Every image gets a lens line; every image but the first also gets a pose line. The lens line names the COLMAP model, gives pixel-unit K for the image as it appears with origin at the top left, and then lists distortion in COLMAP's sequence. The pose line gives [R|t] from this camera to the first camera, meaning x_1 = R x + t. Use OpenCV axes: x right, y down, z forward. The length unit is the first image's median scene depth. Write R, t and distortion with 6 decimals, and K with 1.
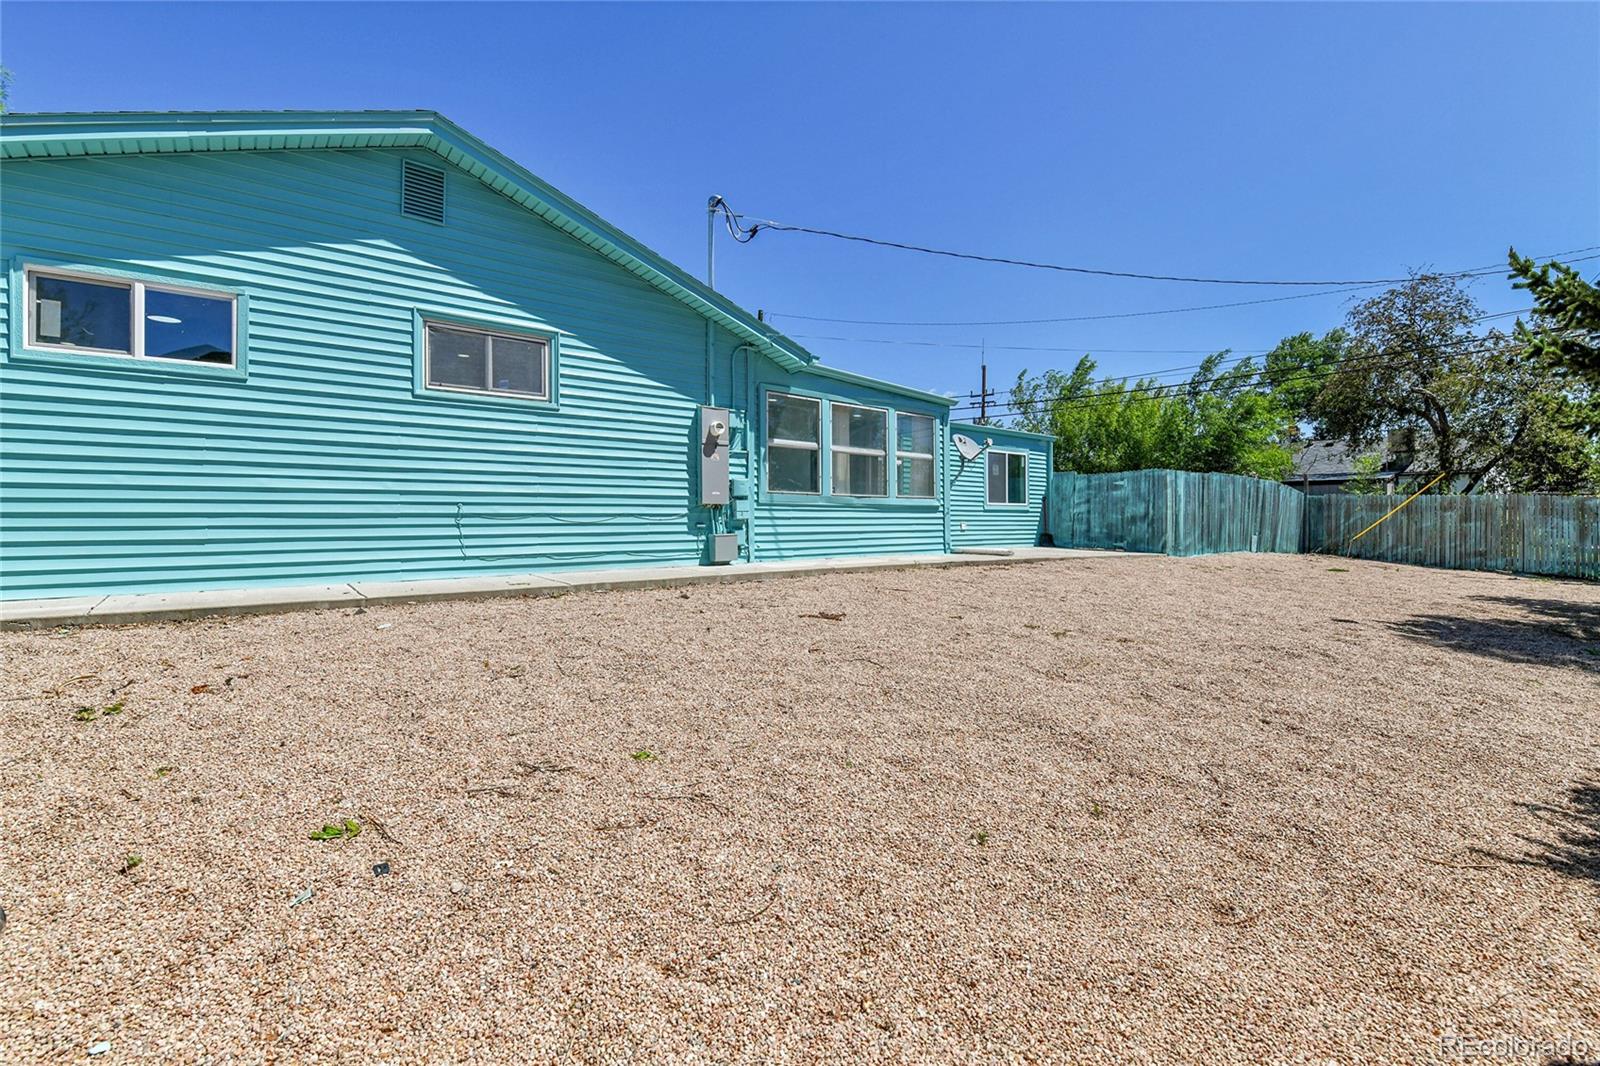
lens RADIAL K [[680.8, 0, 796.0], [0, 680.8, 522.8], [0, 0, 1]] dist [-0.006425, -0.007339]
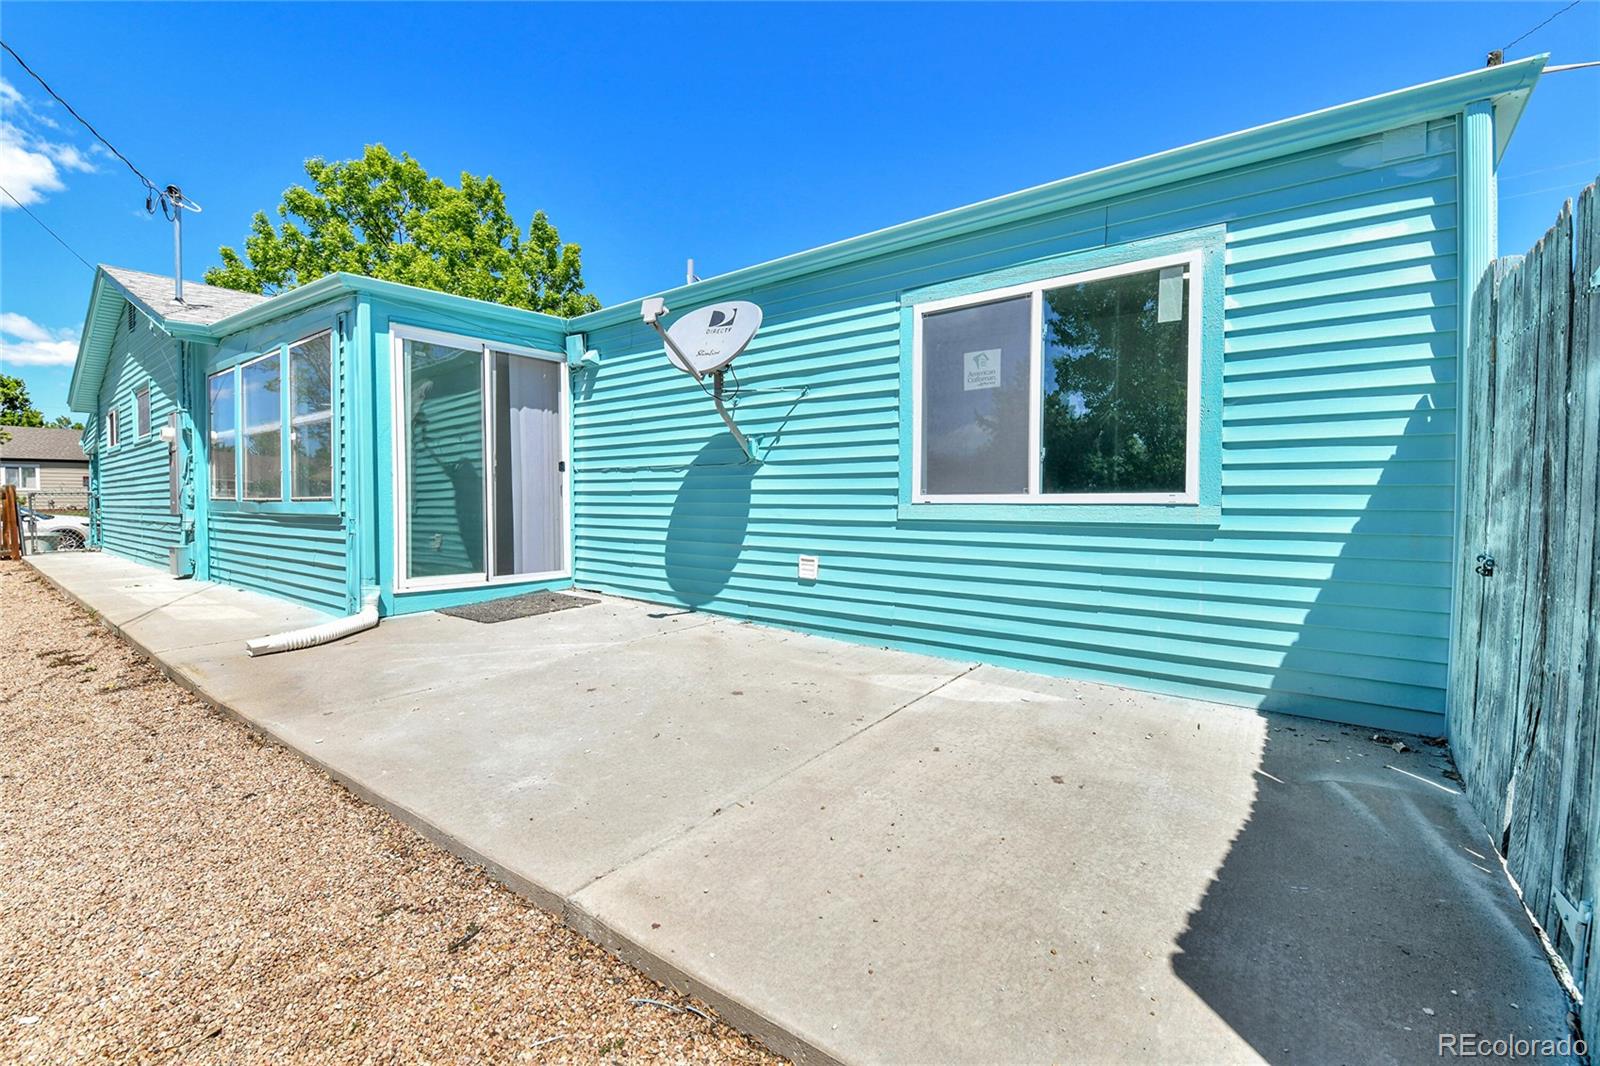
lens RADIAL K [[680.8, 0, 796.0], [0, 680.8, 522.8], [0, 0, 1]] dist [-0.006425, -0.007339]
pose [[0.250364, 0.032834, -0.967595, 0.744524], [-0.002629, 0.999444, 0.033235, -0.037208], [0.968148, -0.005776, 0.250311, 1.200316]]
